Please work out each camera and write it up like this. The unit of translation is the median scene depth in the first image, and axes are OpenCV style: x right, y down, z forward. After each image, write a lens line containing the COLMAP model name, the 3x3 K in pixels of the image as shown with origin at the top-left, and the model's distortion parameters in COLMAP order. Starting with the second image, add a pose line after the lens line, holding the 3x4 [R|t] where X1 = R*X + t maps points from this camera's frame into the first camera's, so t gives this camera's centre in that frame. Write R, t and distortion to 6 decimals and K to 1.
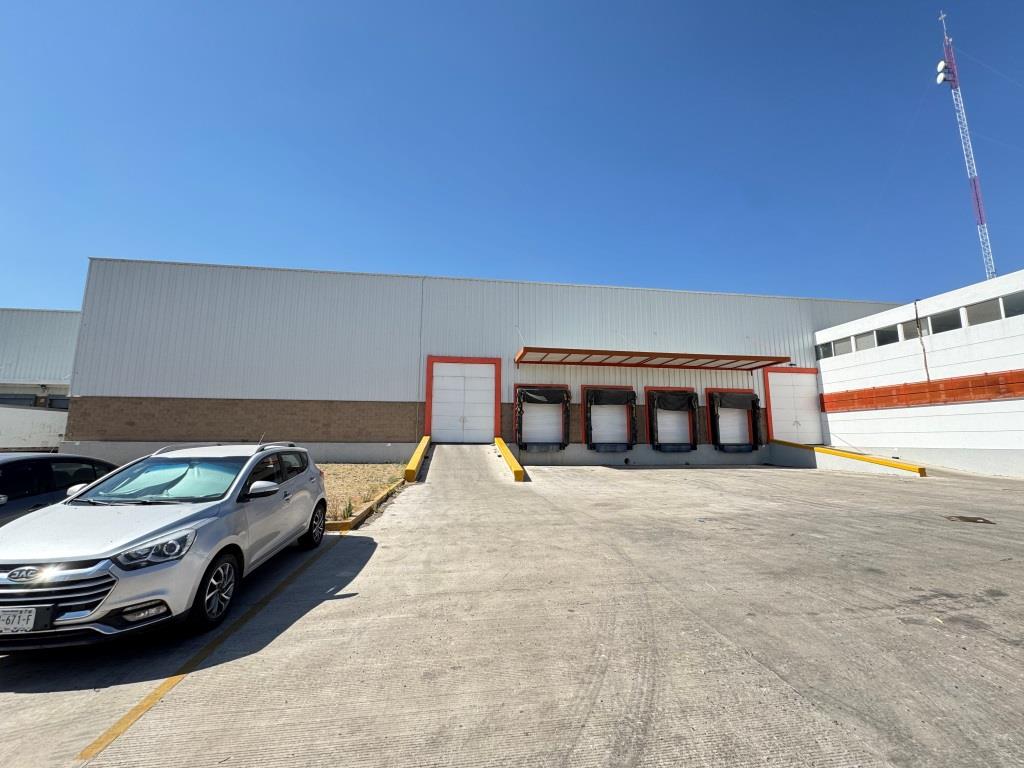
lens RADIAL K [[409.3, 0, 508.2], [0, 409.3, 381.8], [0, 0, 1]] dist [-0.001841, 0.000332]
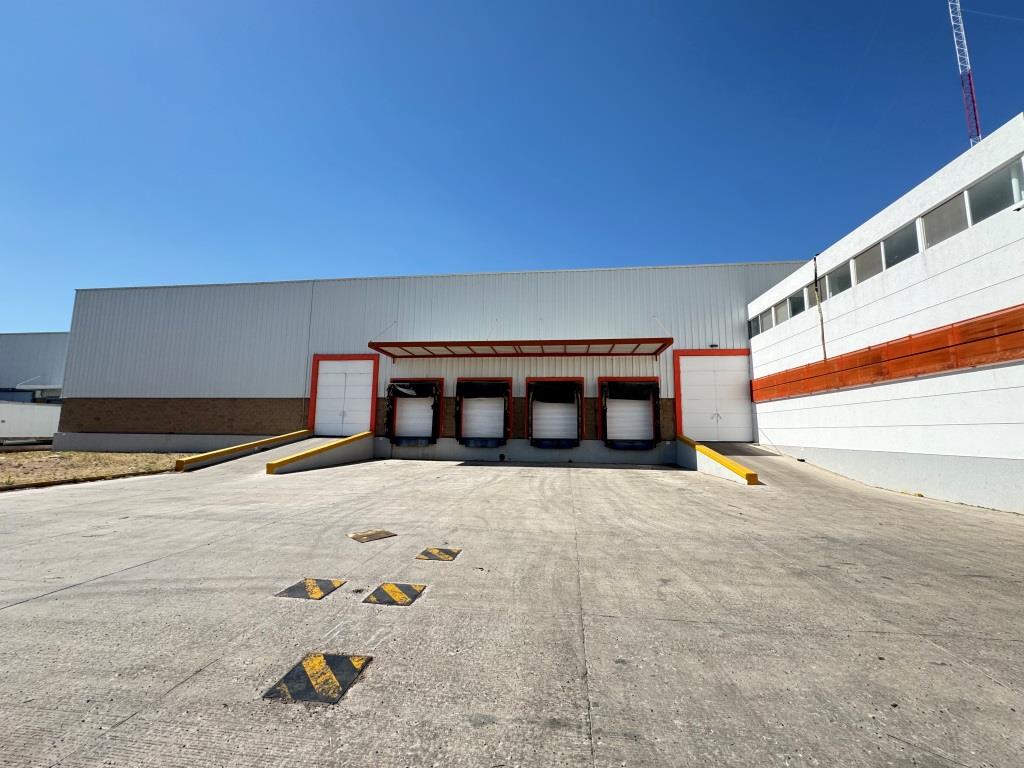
lens RADIAL K [[409.3, 0, 512.5], [0, 409.3, 381.1], [0, 0, 1]] dist [-0.001841, 0.000332]
pose [[0.966148, -0.026701, -0.256602, 0.569995], [0.030610, 0.999468, 0.011251, 0.009183], [0.256165, -0.018724, 0.966452, 0.099967]]
